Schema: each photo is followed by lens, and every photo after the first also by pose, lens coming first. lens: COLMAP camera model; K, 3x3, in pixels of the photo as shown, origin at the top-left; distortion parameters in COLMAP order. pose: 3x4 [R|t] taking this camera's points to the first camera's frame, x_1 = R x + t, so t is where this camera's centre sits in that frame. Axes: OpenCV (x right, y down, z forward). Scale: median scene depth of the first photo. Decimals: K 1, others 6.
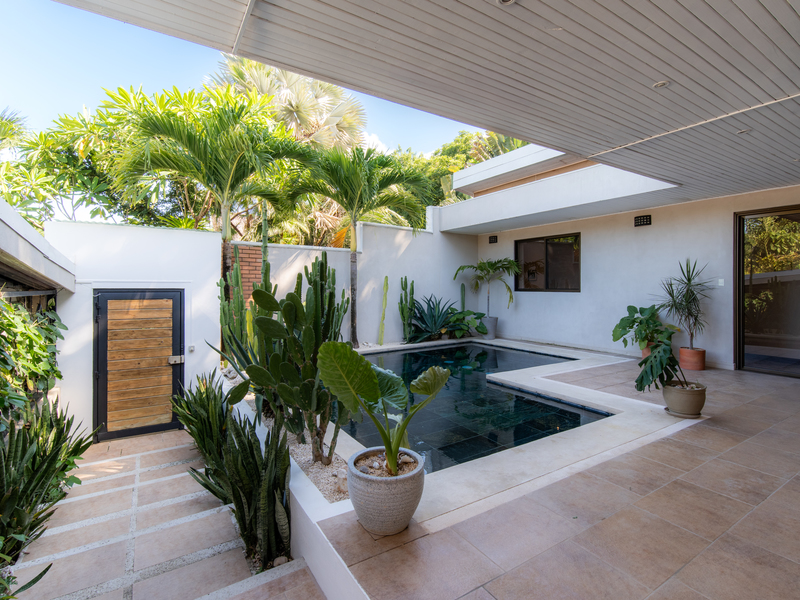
lens RADIAL K [[405.5, 0, 395.7], [0, 405.5, 292.3], [0, 0, 1]] dist [0.002741, 0.000823]
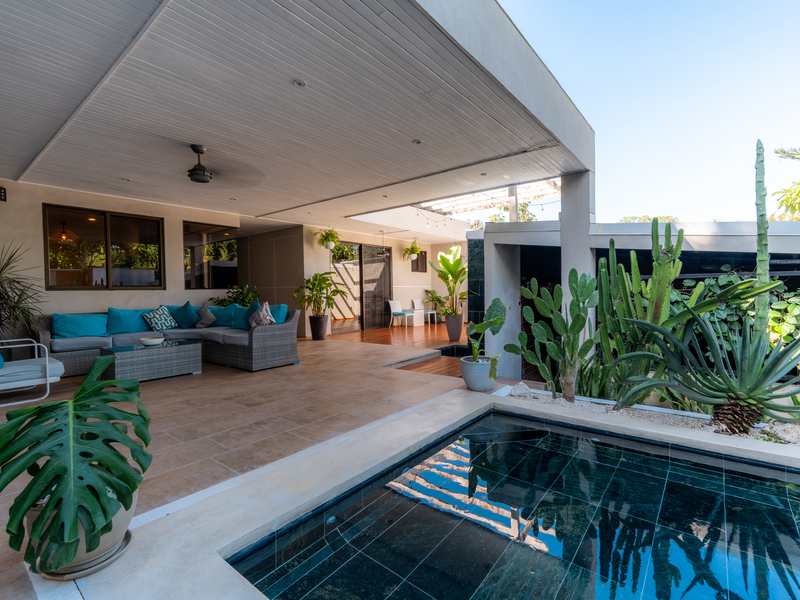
lens RADIAL K [[383.7, 0, 396.2], [0, 383.7, 301.6], [0, 0, 1]] dist [0.002530, 0.000290]
pose [[-0.948505, 0.024878, -0.315784, 0.244268], [0.014808, 0.999304, 0.034247, 0.015683], [0.316417, 0.027807, -0.948213, 0.678283]]
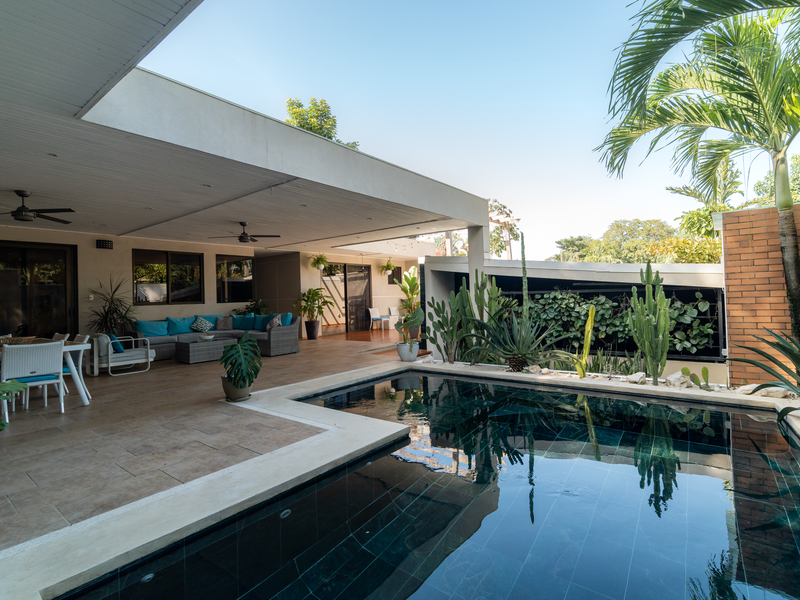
lens RADIAL K [[405.5, 0, 395.7], [0, 405.5, 292.3], [0, 0, 1]] dist [0.002741, 0.000823]
pose [[-0.944740, 0.025039, -0.326863, 0.305018], [0.028046, 0.999597, -0.004488, -0.000940], [0.326619, -0.013407, -0.945061, 1.091679]]
